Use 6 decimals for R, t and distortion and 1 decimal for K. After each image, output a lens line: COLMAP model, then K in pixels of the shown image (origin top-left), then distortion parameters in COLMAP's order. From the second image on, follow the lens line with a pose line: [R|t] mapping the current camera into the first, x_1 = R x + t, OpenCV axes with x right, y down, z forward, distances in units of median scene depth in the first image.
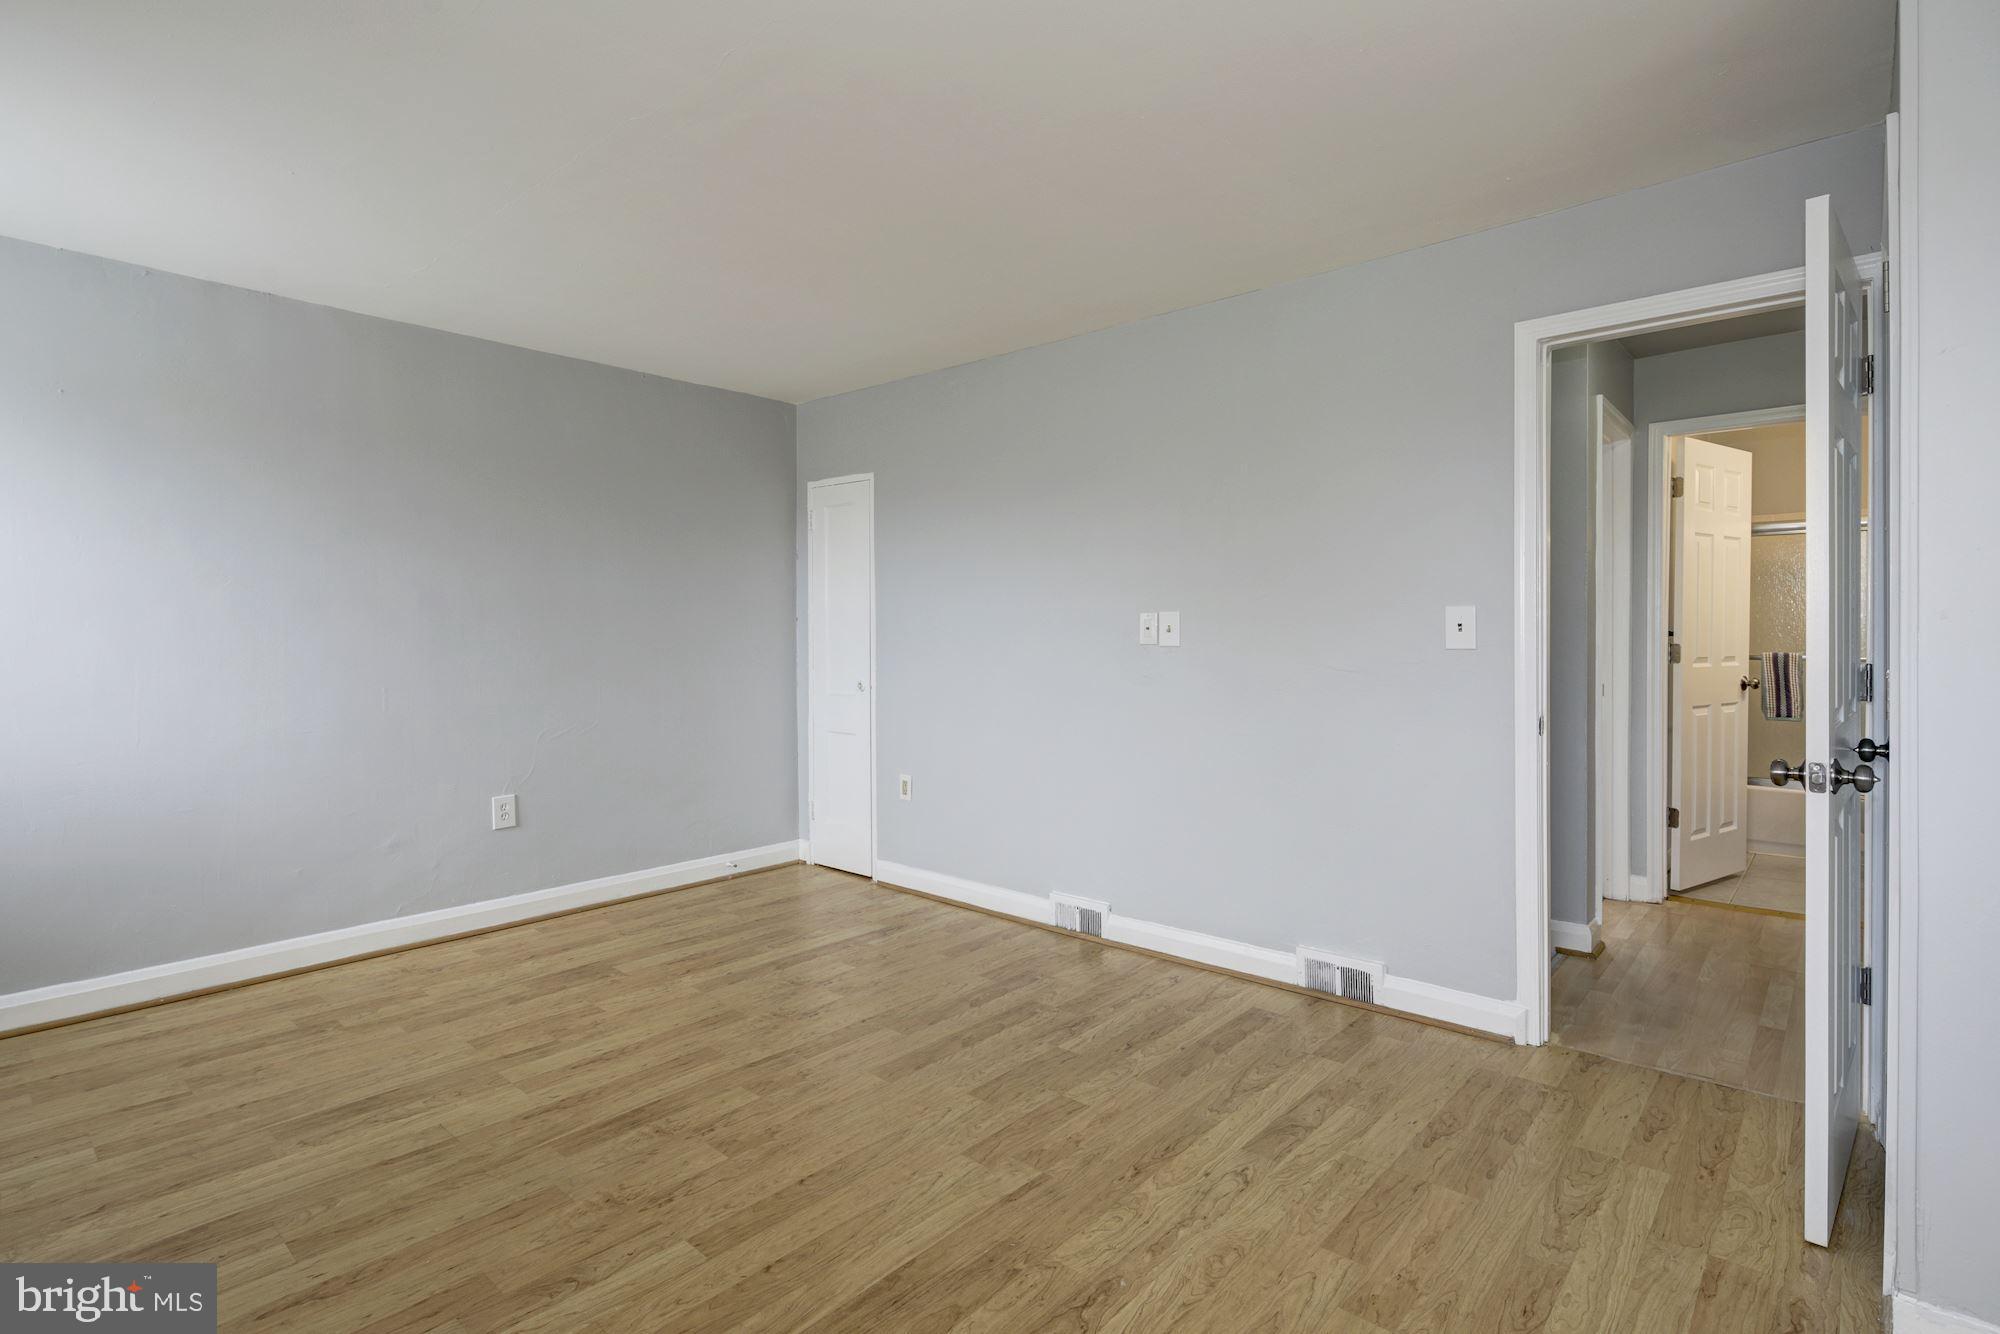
lens RADIAL K [[973.9, 0, 1001.3], [0, 973.9, 634.2], [0, 0, 1]] dist [0.002209, -0.000609]
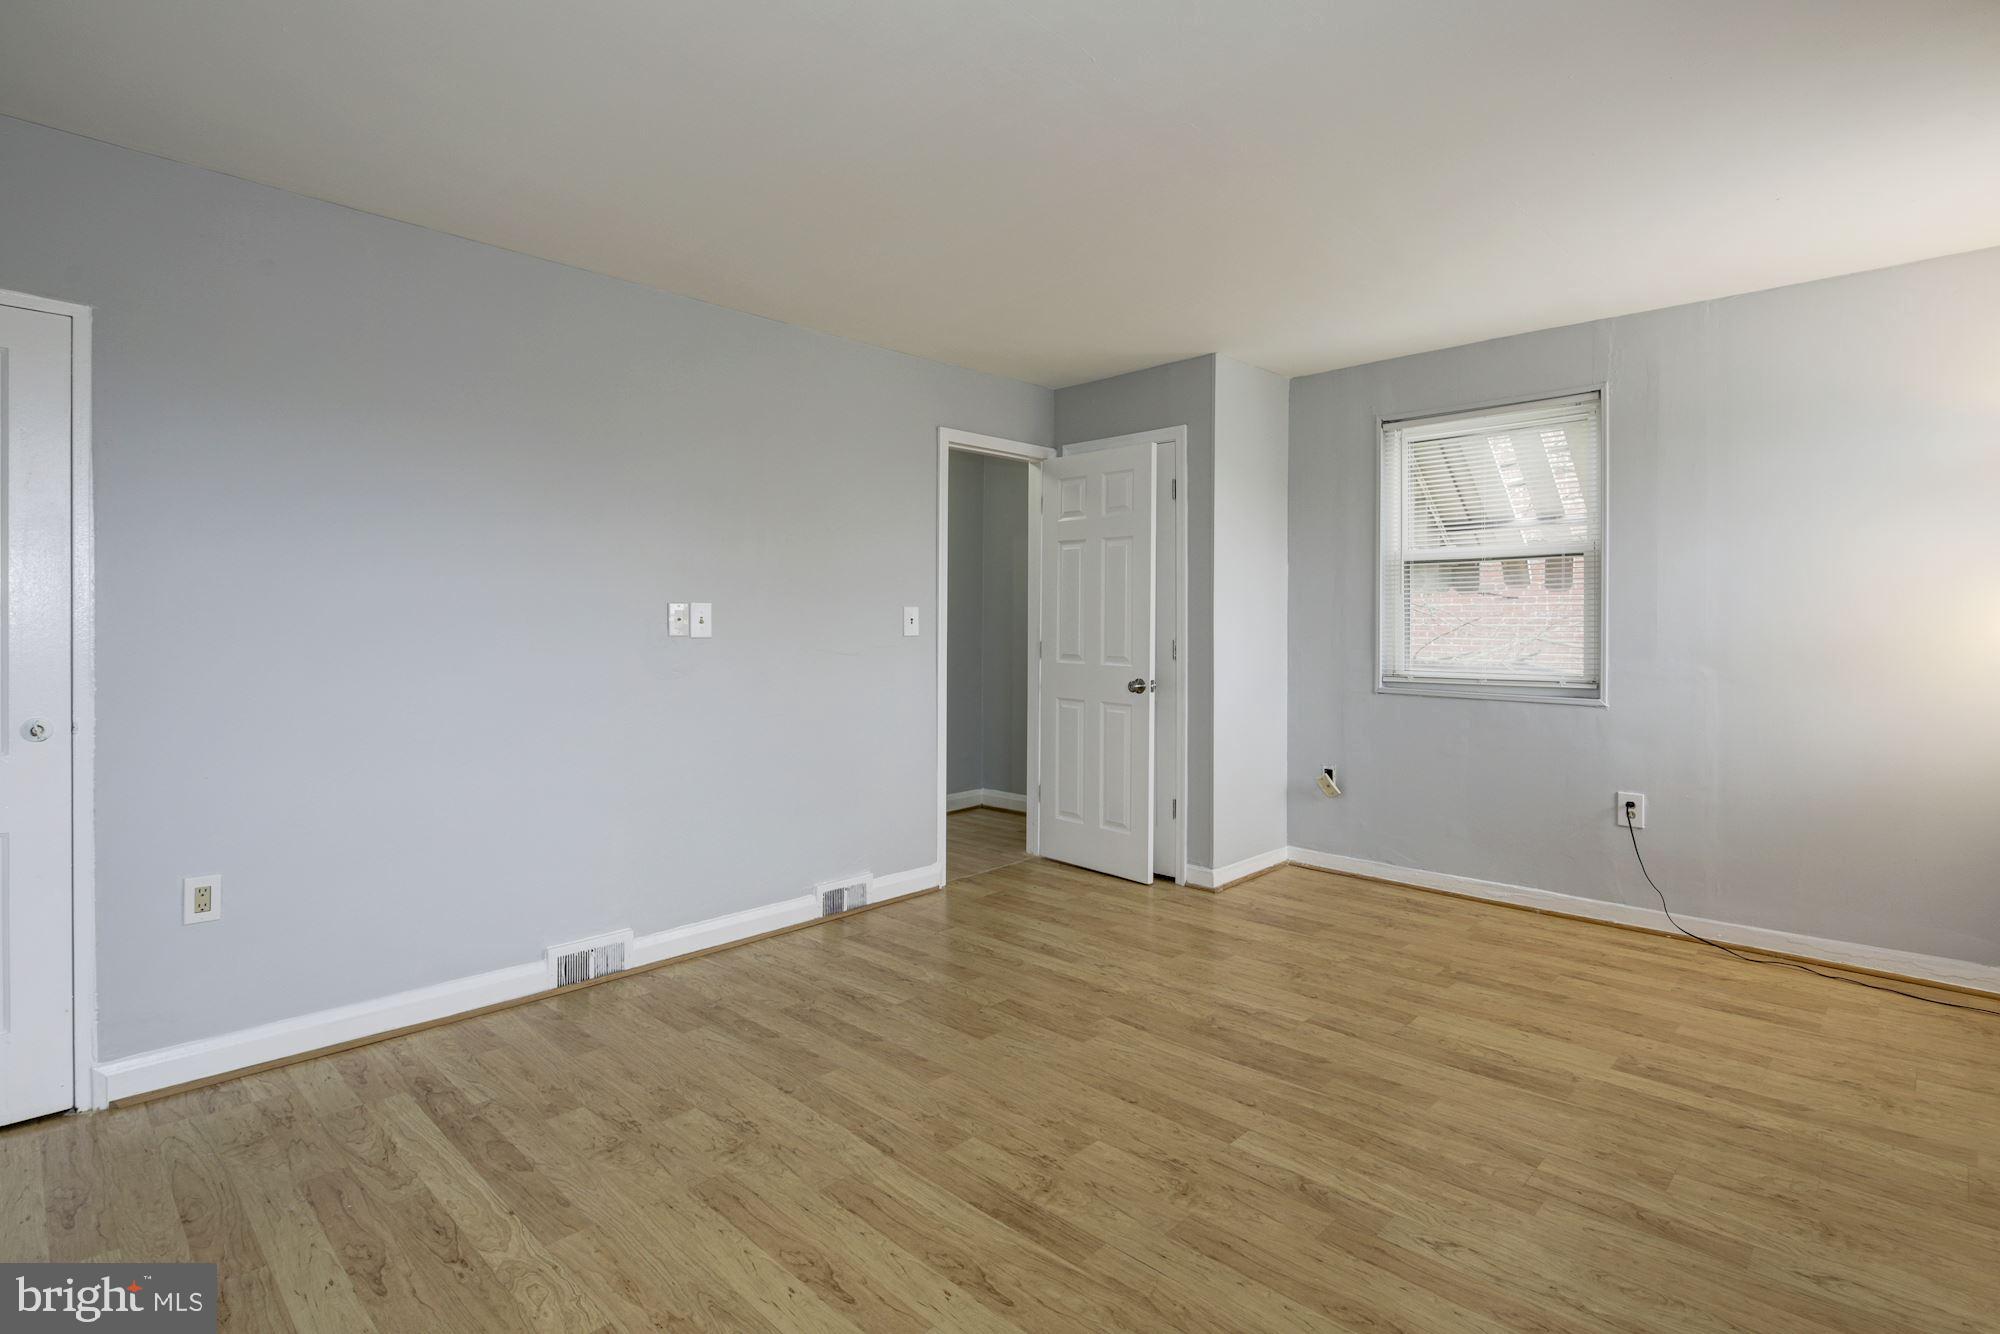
lens RADIAL K [[973.9, 0, 1001.3], [0, 973.9, 634.2], [0, 0, 1]] dist [0.002209, -0.000609]
pose [[0.043567, -0.005476, 0.999035, -0.991746], [0.000301, 0.999985, 0.005468, 0.004208], [-0.999050, 0.000062, 0.043568, 0.810347]]
